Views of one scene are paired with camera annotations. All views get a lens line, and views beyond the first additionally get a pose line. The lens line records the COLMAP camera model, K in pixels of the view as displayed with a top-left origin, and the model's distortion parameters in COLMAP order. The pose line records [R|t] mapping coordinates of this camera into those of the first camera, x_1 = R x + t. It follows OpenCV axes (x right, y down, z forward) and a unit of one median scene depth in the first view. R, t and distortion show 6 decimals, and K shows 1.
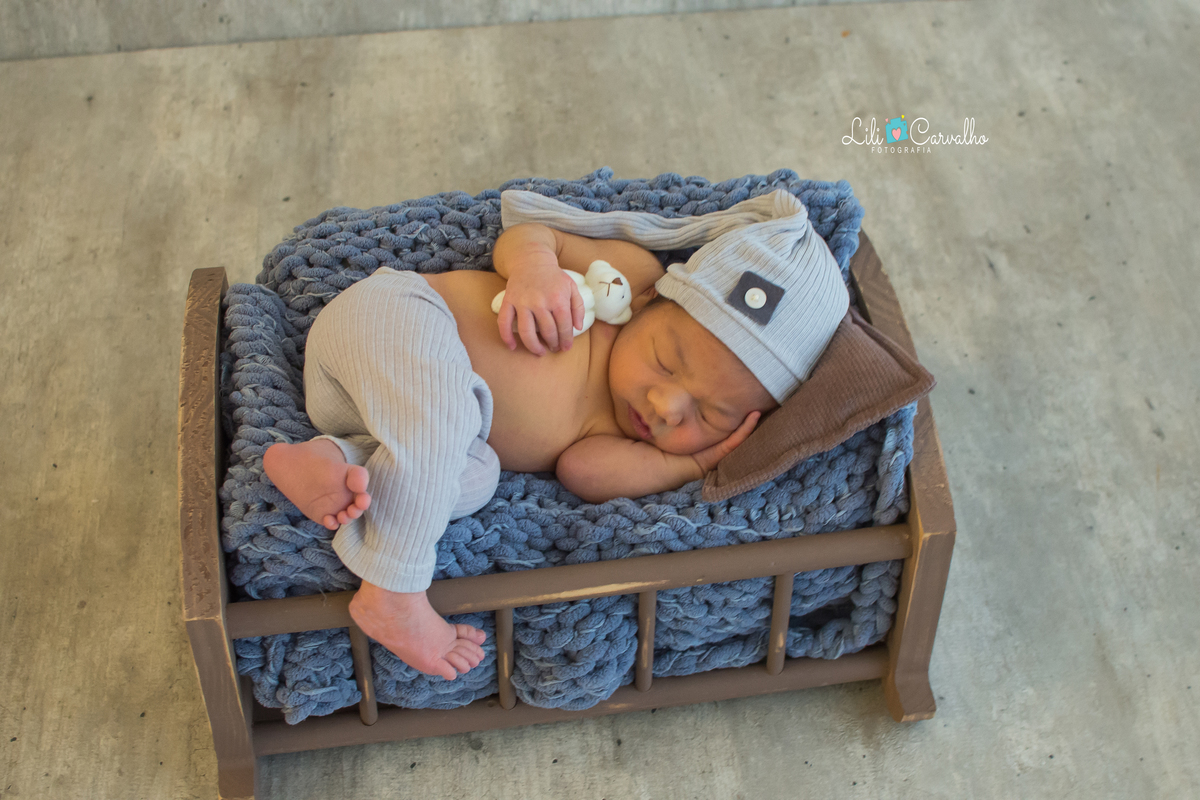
lens RADIAL K [[1830.3, 0, 600.0], [0, 1830.3, 400.0], [0, 0, 1]] dist [-0.194342, 0.151840]
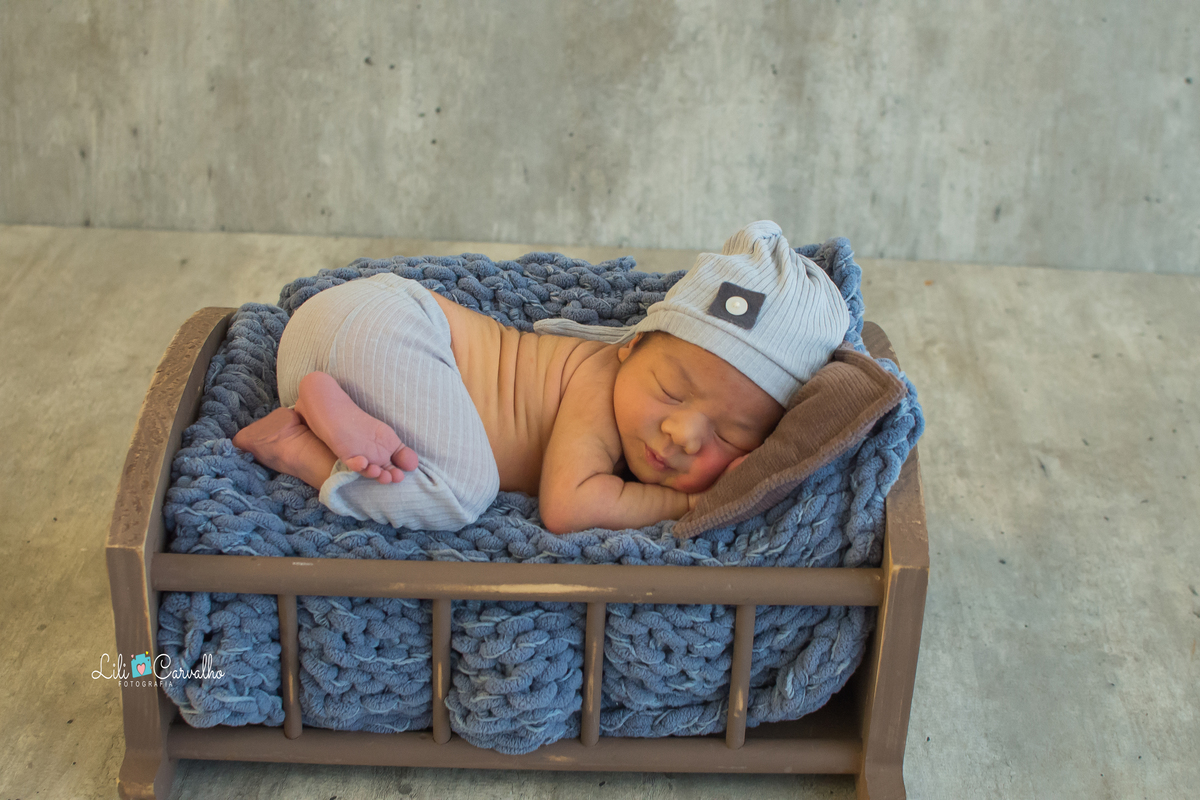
lens RADIAL K [[1830.3, 0, 600.0], [0, 1830.3, 400.0], [0, 0, 1]] dist [-0.194342, 0.151840]
pose [[0.988348, 0.097693, -0.116720, 0.118662], [-0.127733, 0.949382, -0.286983, 0.254087], [0.082775, 0.298548, 0.950798, 0.073210]]
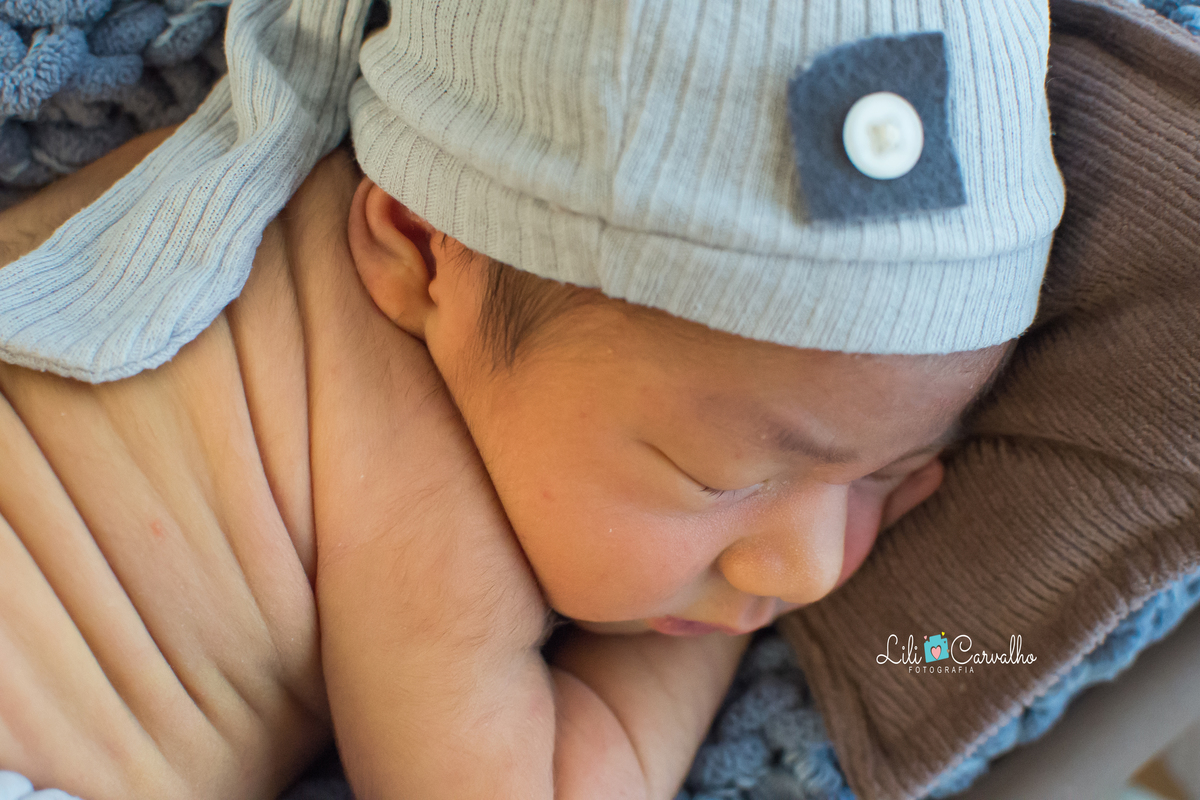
lens RADIAL K [[1830.3, 0, 600.0], [0, 1830.3, 400.0], [0, 0, 1]] dist [-0.194342, 0.151840]
pose [[0.868622, -0.399324, 0.293319, -0.039350], [0.222568, 0.843375, 0.489063, -0.149313], [-0.442673, -0.359527, 0.821451, 0.723885]]
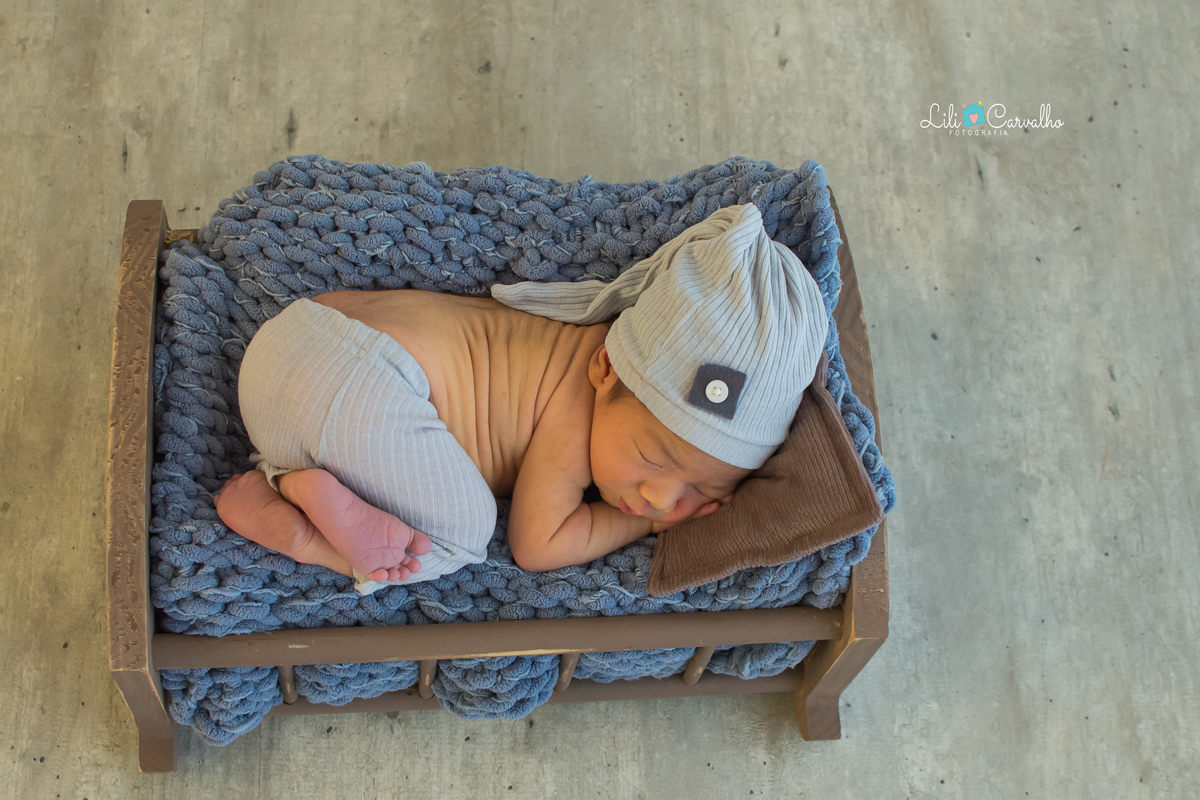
lens RADIAL K [[1830.3, 0, 600.0], [0, 1830.3, 400.0], [0, 0, 1]] dist [-0.194342, 0.151840]
pose [[0.992668, 0.104662, 0.060468, -0.032319], [-0.119317, 0.928493, 0.351661, -0.349137], [-0.019338, -0.356297, 0.934173, 0.104148]]
